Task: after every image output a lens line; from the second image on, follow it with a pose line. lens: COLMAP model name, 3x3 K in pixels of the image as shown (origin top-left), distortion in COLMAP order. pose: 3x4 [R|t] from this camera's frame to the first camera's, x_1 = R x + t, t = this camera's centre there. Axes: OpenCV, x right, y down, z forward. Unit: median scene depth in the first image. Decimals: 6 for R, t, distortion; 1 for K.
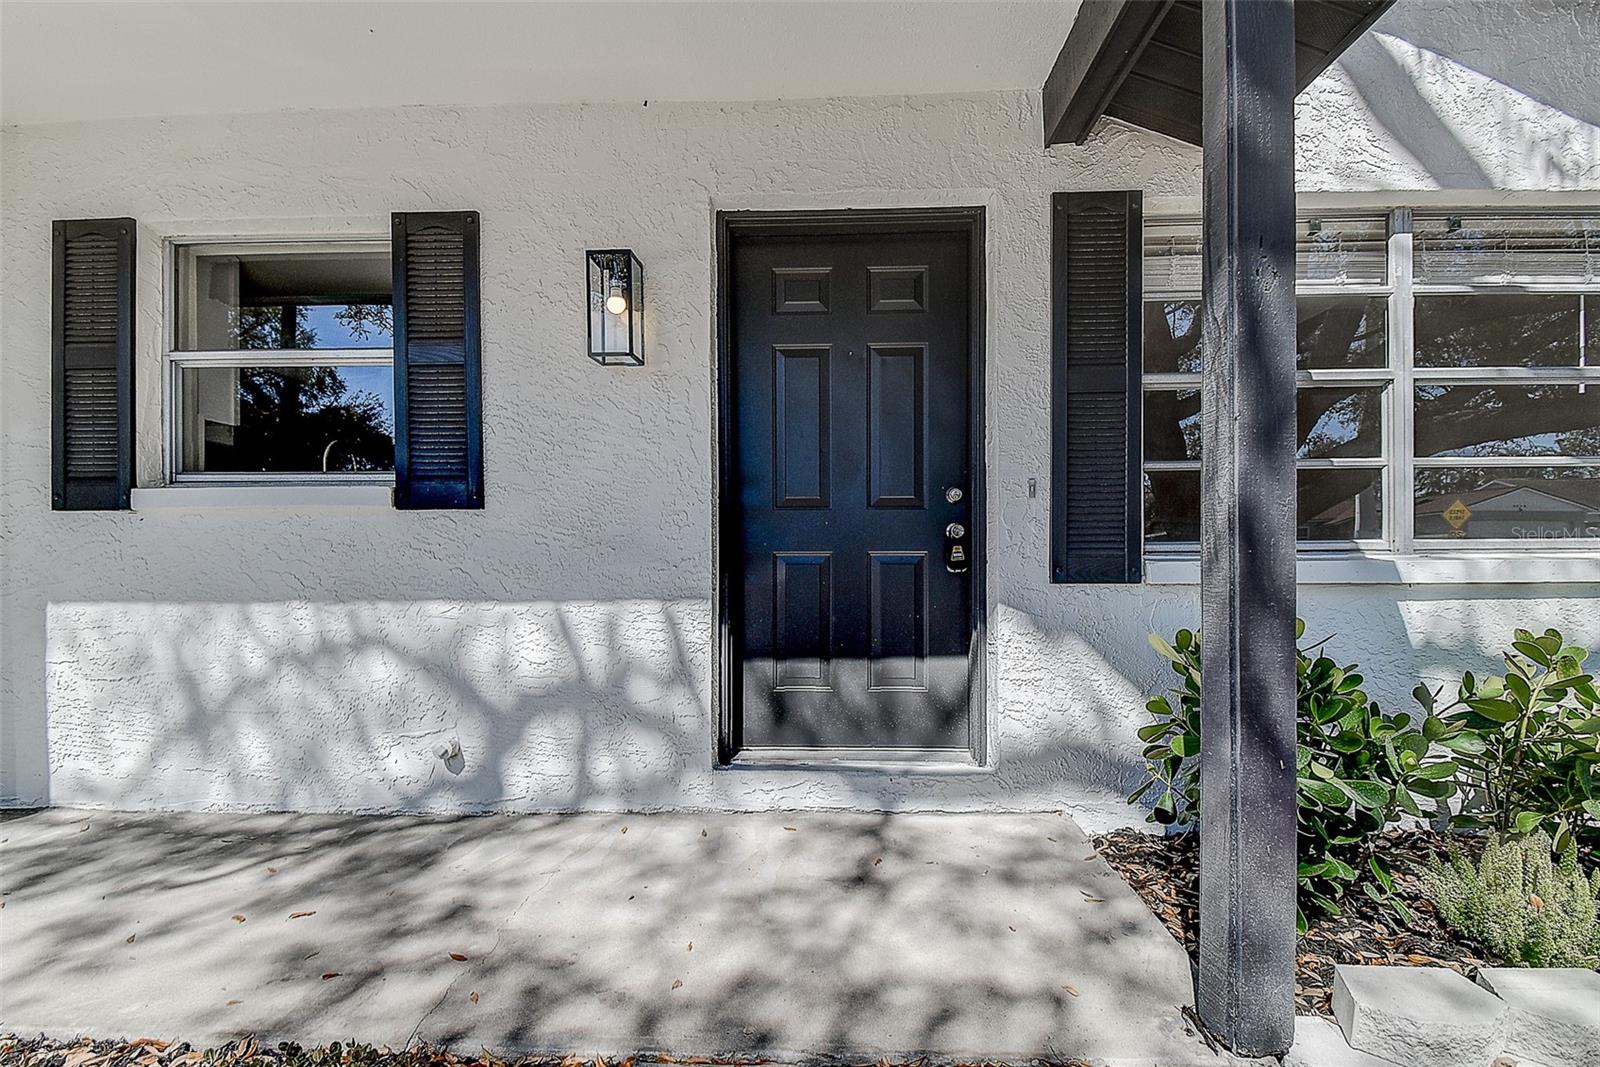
lens RADIAL K [[748.3, 0, 804.8], [0, 748.3, 548.5], [0, 0, 1]] dist [0.058738, -0.038245]
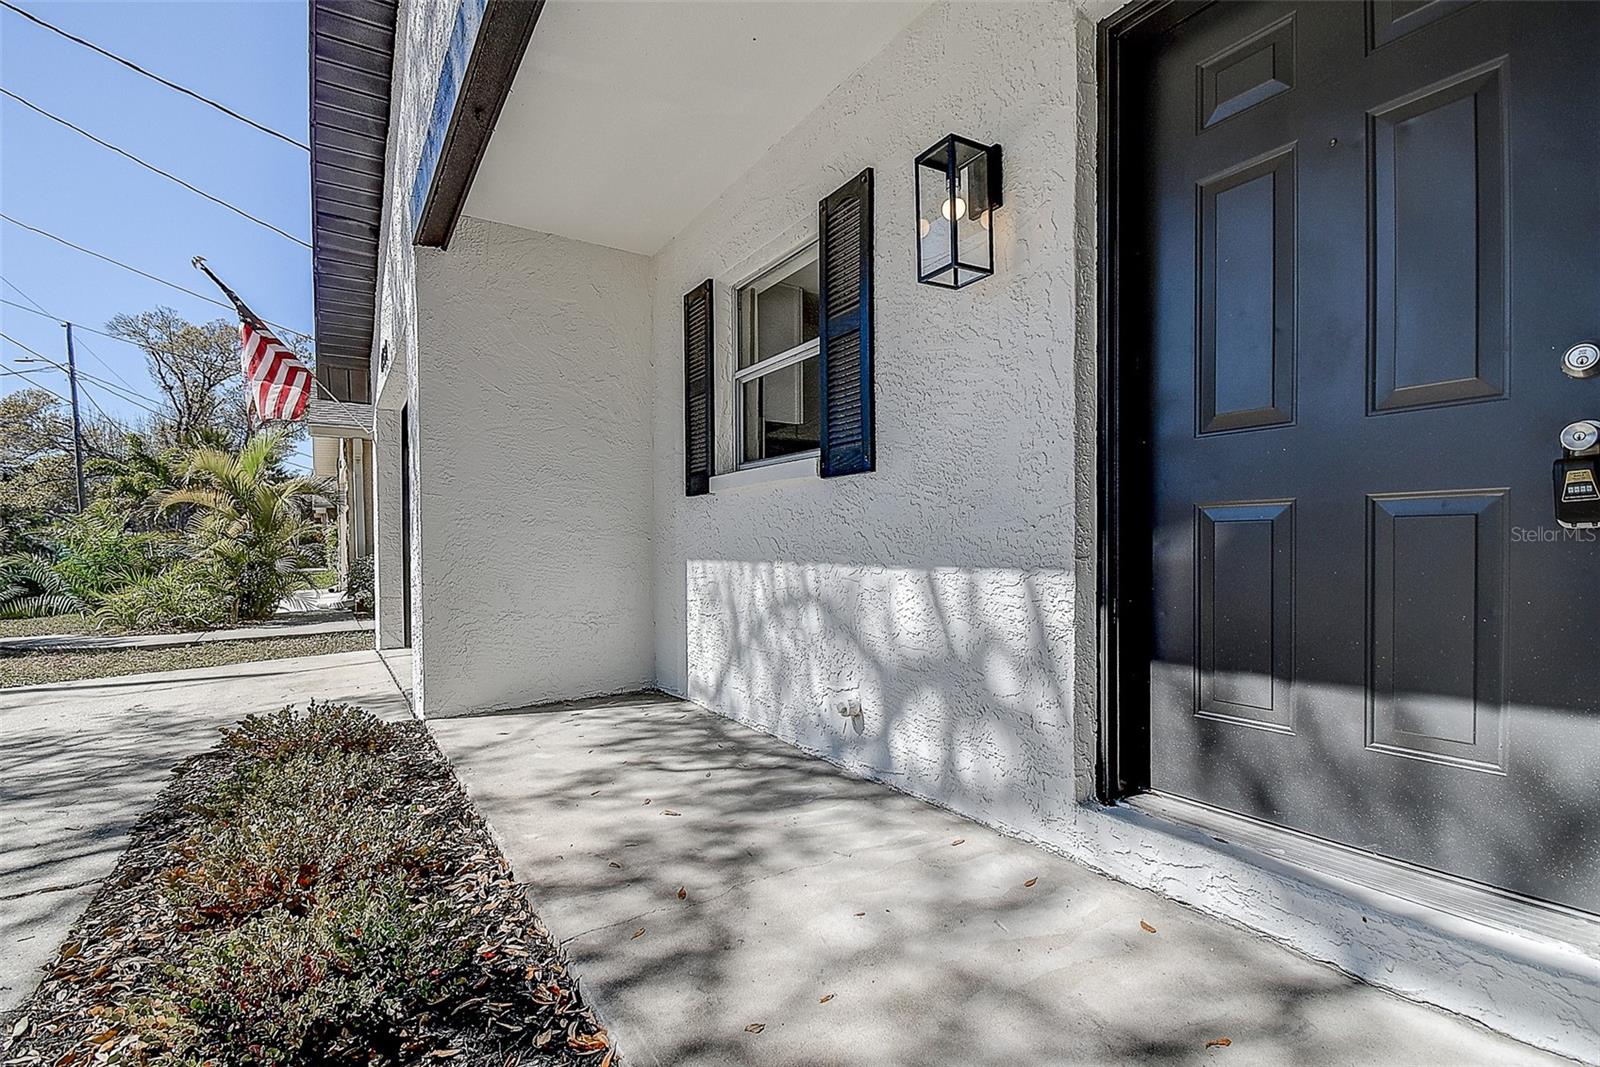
lens RADIAL K [[748.3, 0, 804.8], [0, 748.3, 548.5], [0, 0, 1]] dist [0.058738, -0.038245]
pose [[0.575408, 0.005257, -0.817850, 0.320806], [0.007268, 0.999907, 0.011540, 0.036153], [0.817834, -0.012585, 0.575316, 0.363193]]
